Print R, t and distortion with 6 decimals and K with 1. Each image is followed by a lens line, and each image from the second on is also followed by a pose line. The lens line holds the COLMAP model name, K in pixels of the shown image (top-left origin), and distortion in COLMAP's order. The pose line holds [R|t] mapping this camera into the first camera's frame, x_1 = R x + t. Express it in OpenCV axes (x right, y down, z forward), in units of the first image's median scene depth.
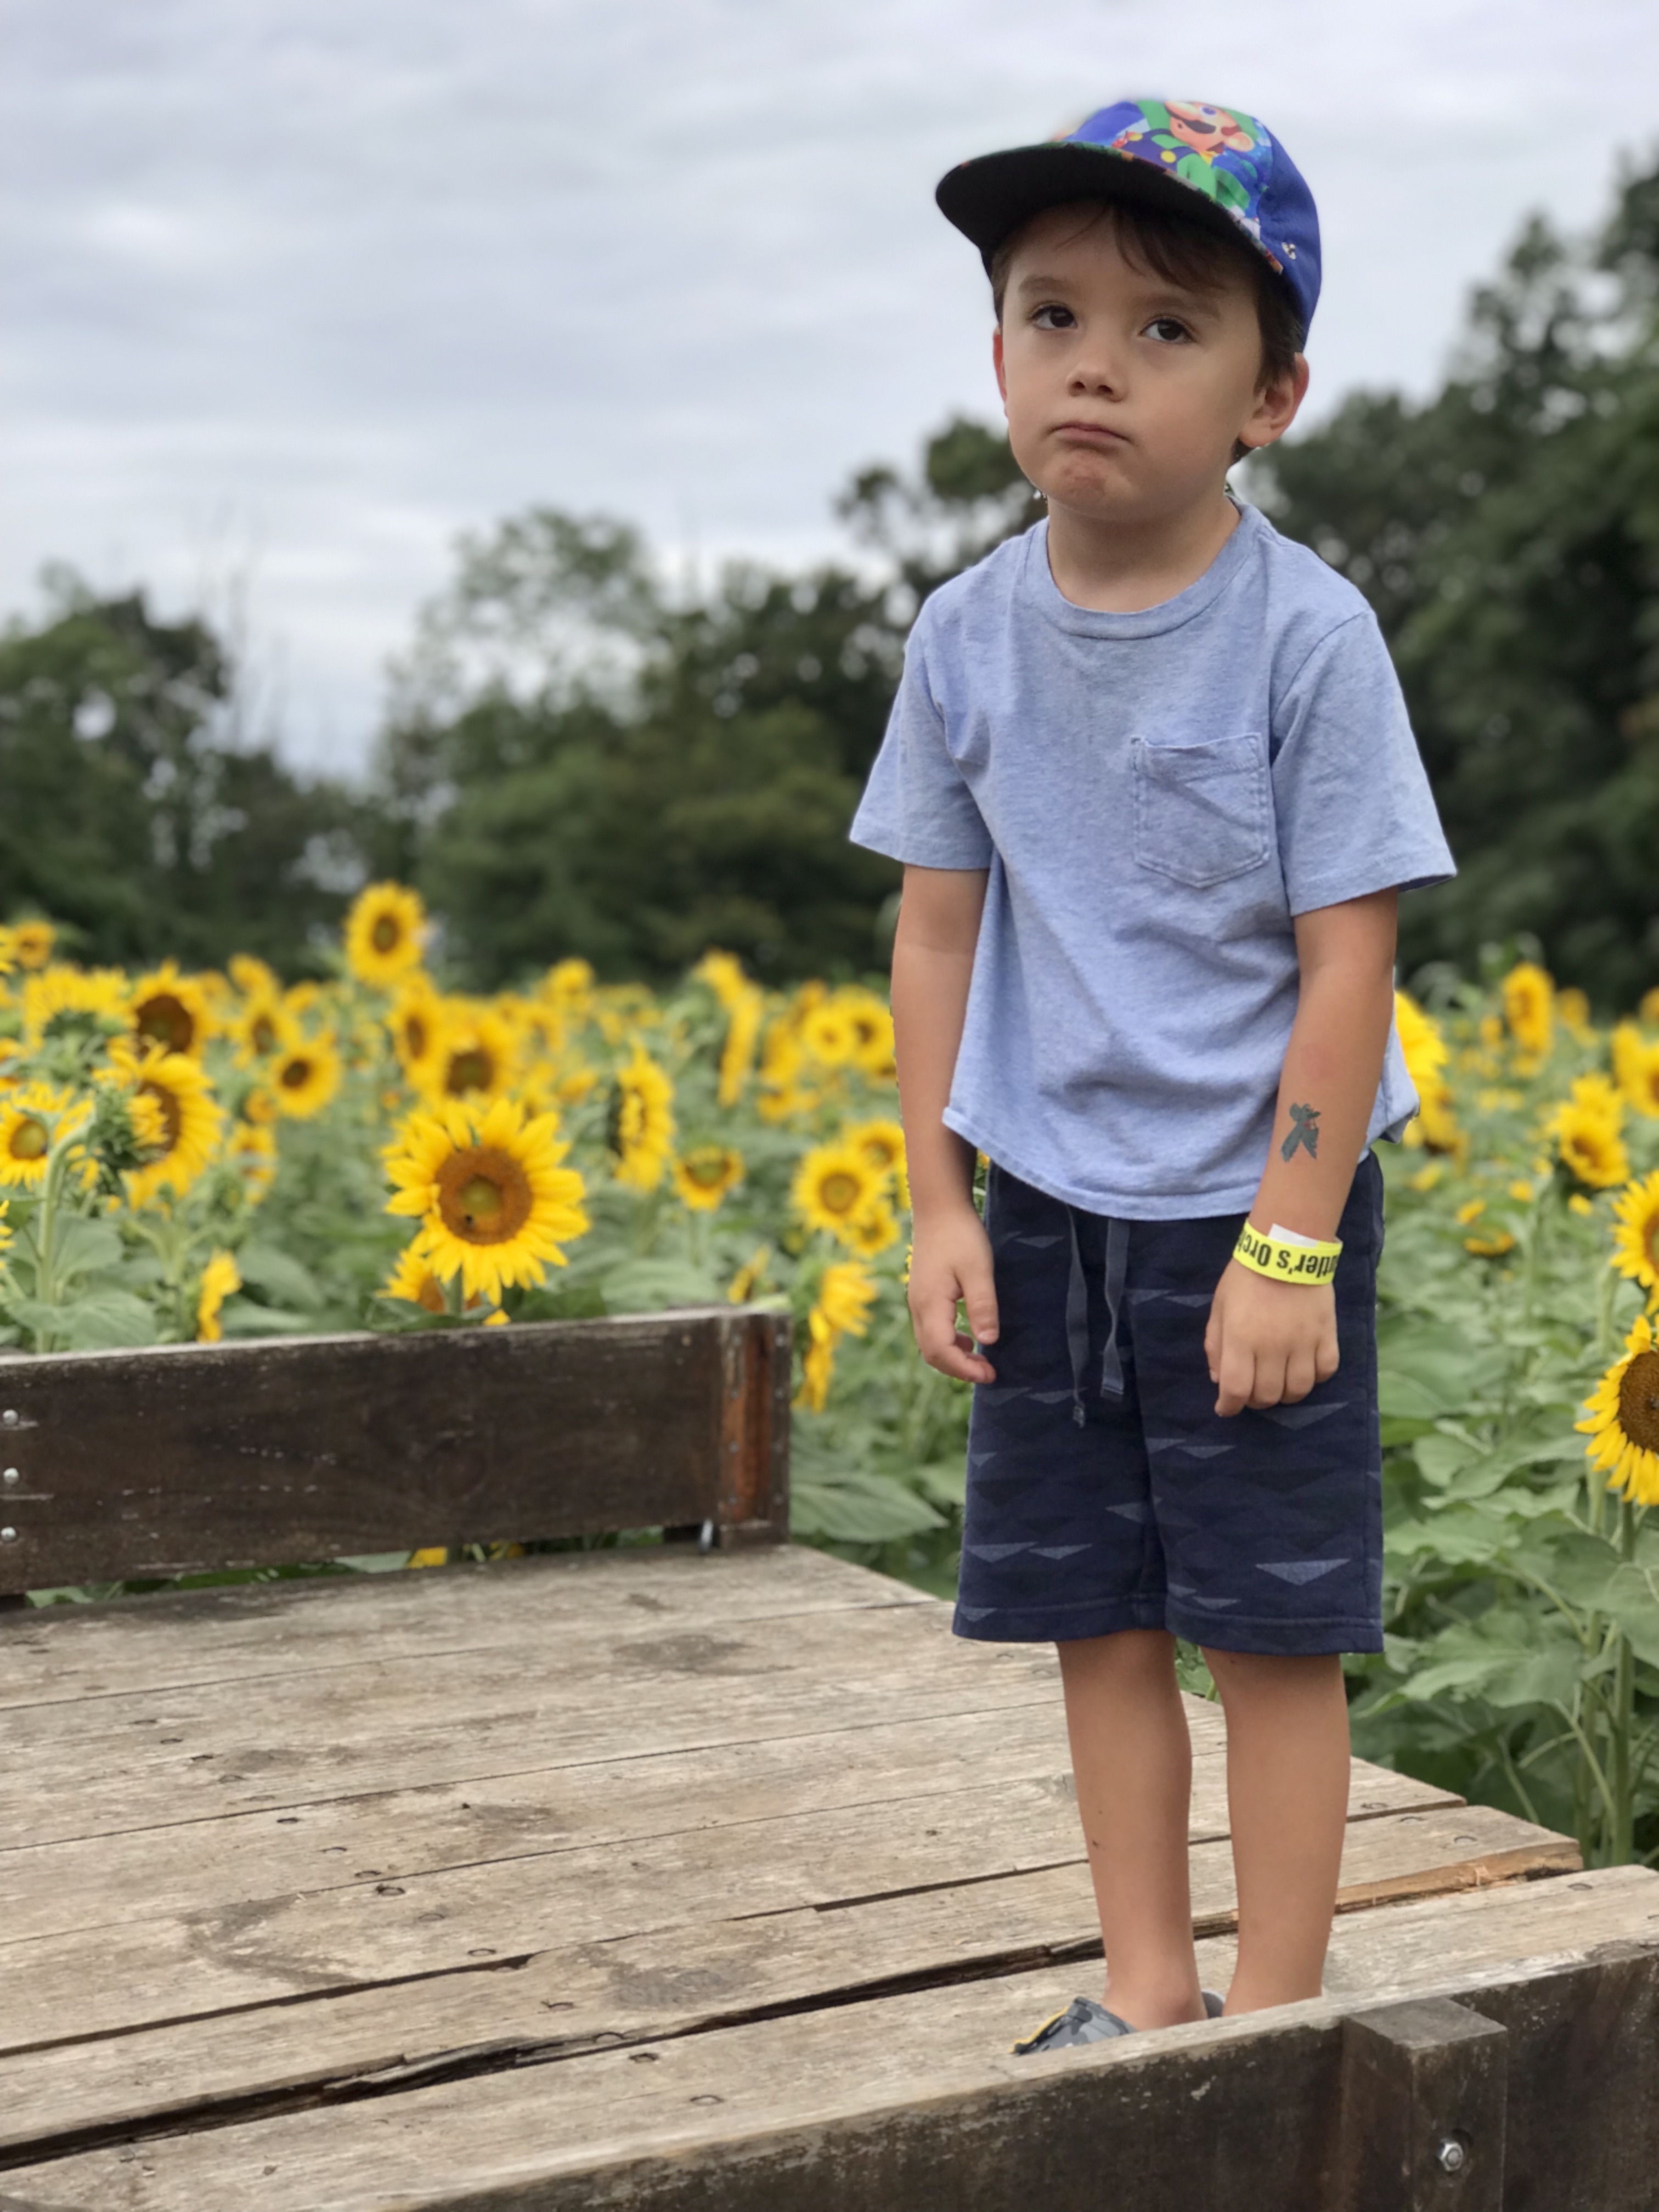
lens RADIAL K [[3639.3, 0, 826.1], [0, 3639.3, 1093.5], [0, 0, 1]] dist [0.138599, 0.000000]
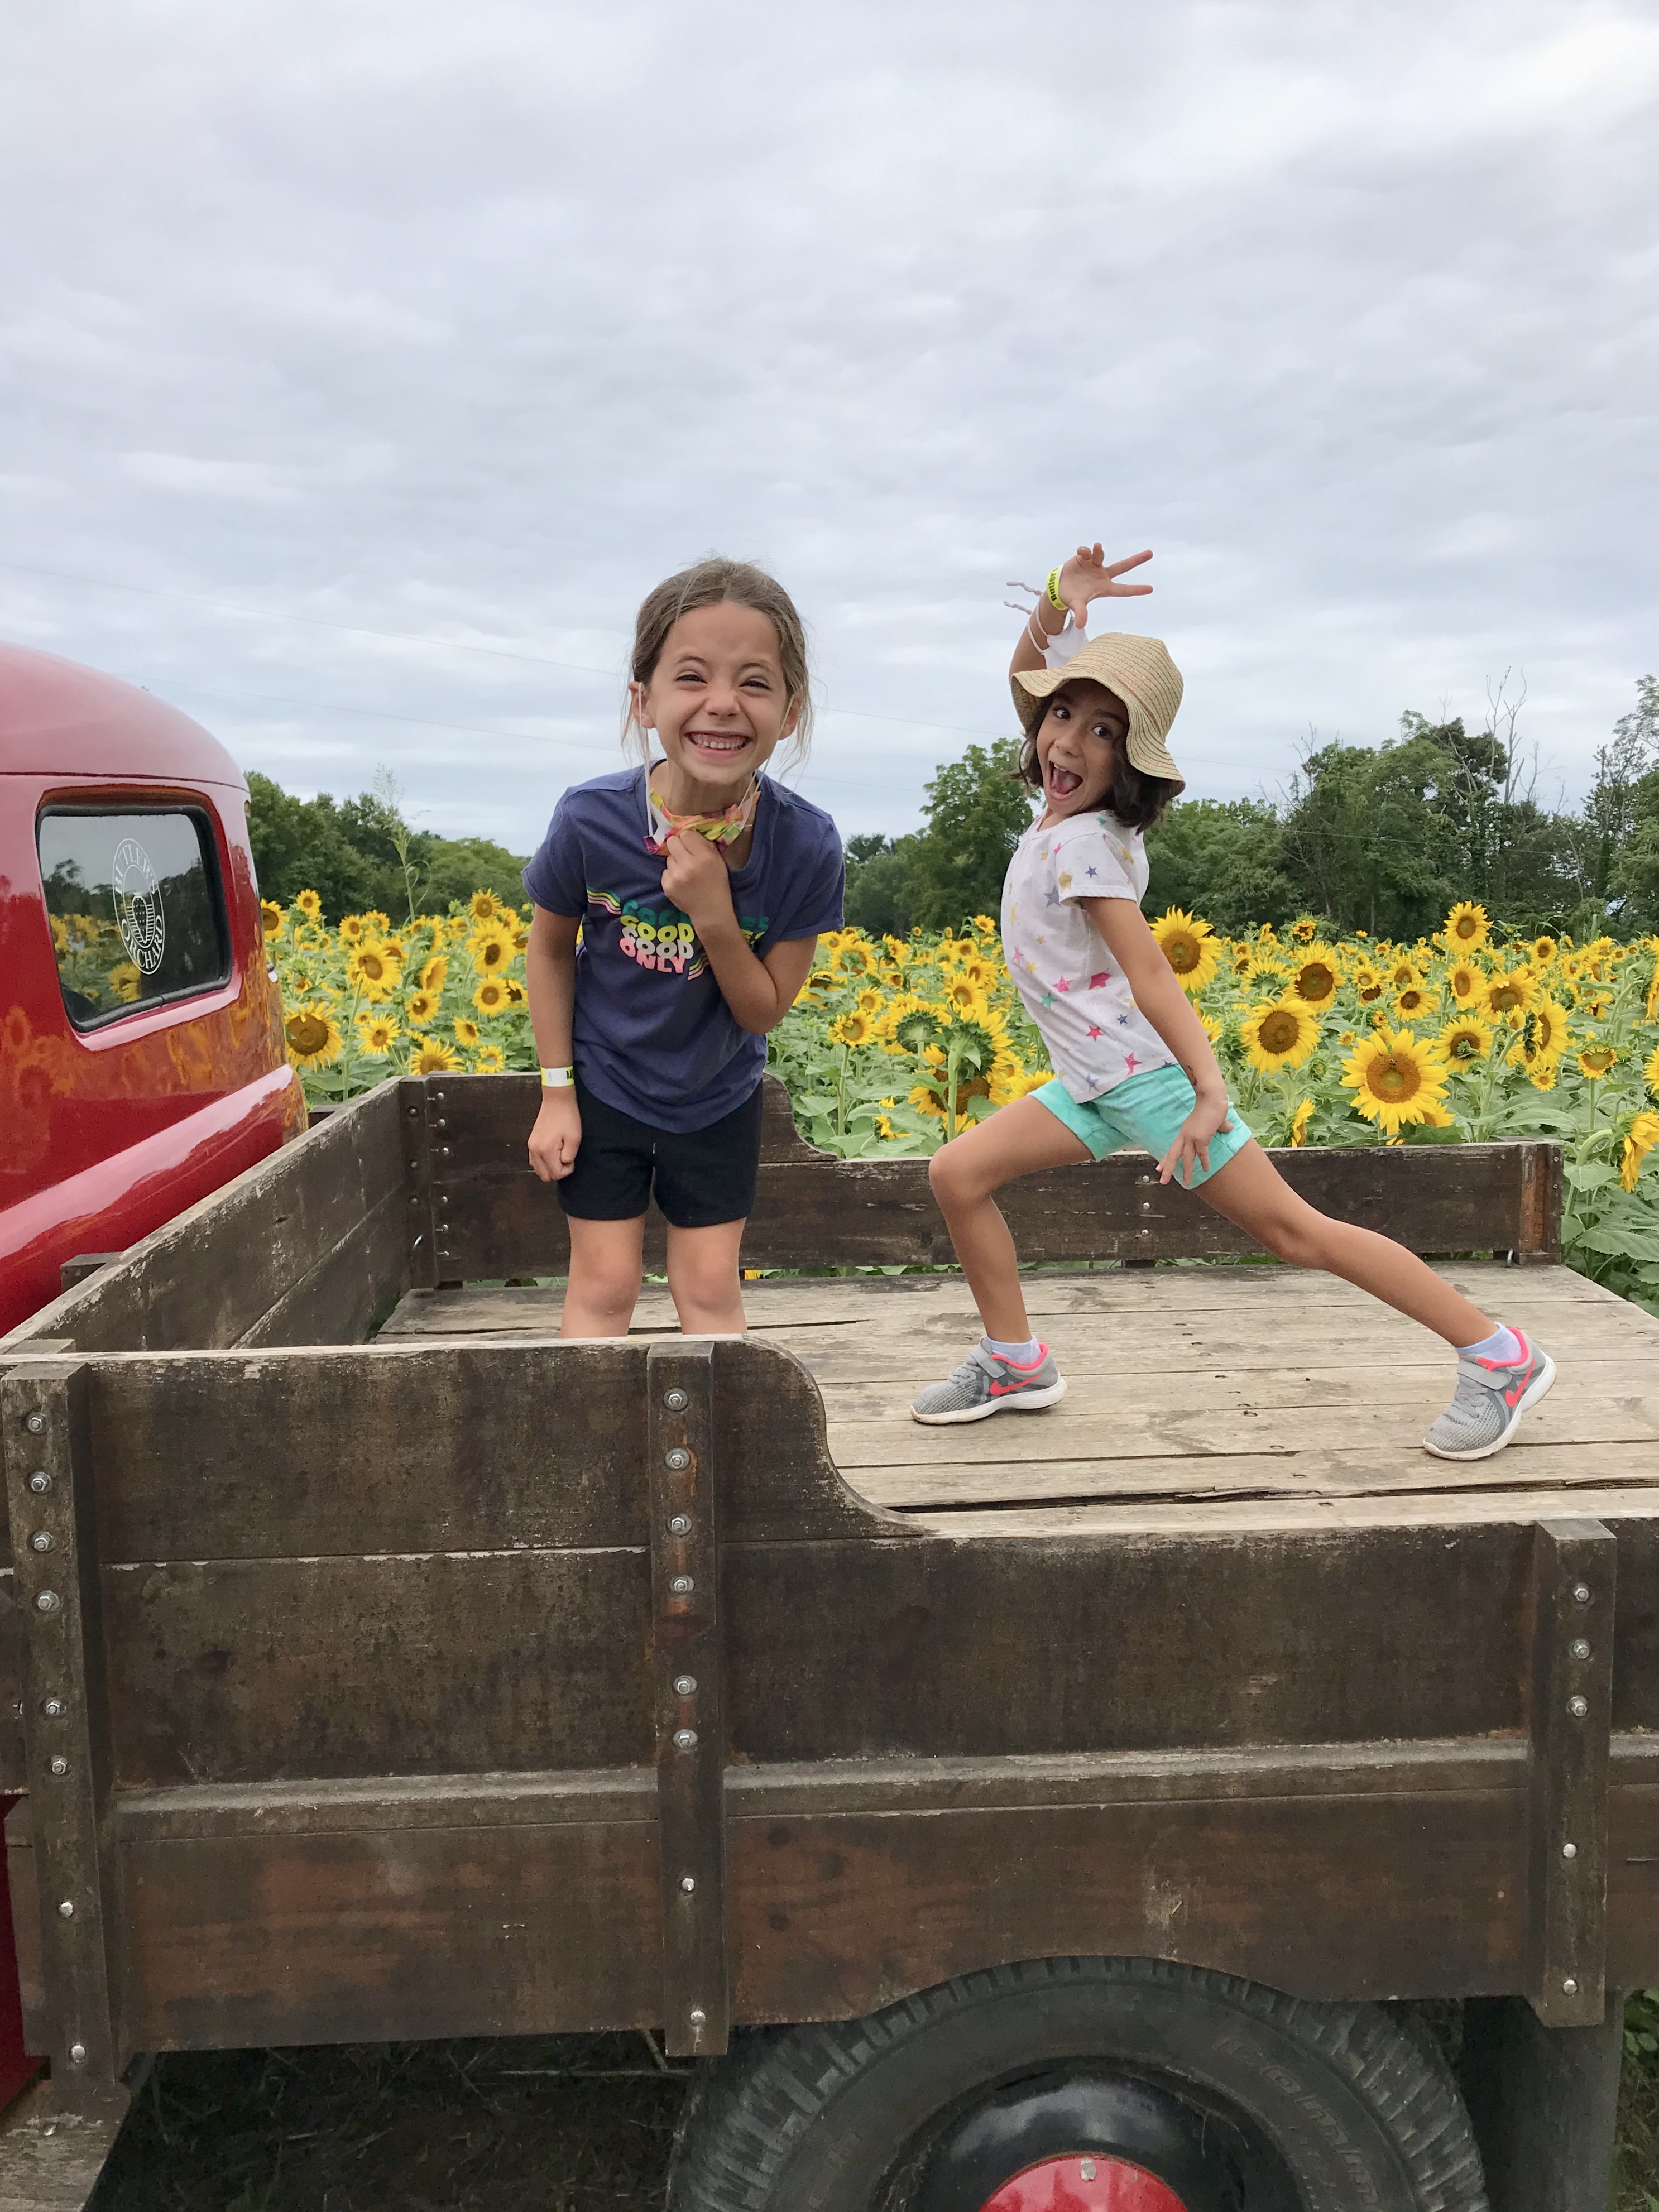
lens RADIAL K [[1876.3, 0, 830.9], [0, 1876.3, 1116.9], [0, 0, 1]] dist [0.031305, 0.010381]
pose [[0.876675, 0.037177, -0.479645, 0.170407], [-0.005550, 0.997725, 0.067190, -0.023826], [0.481051, -0.056242, 0.874887, -0.053315]]
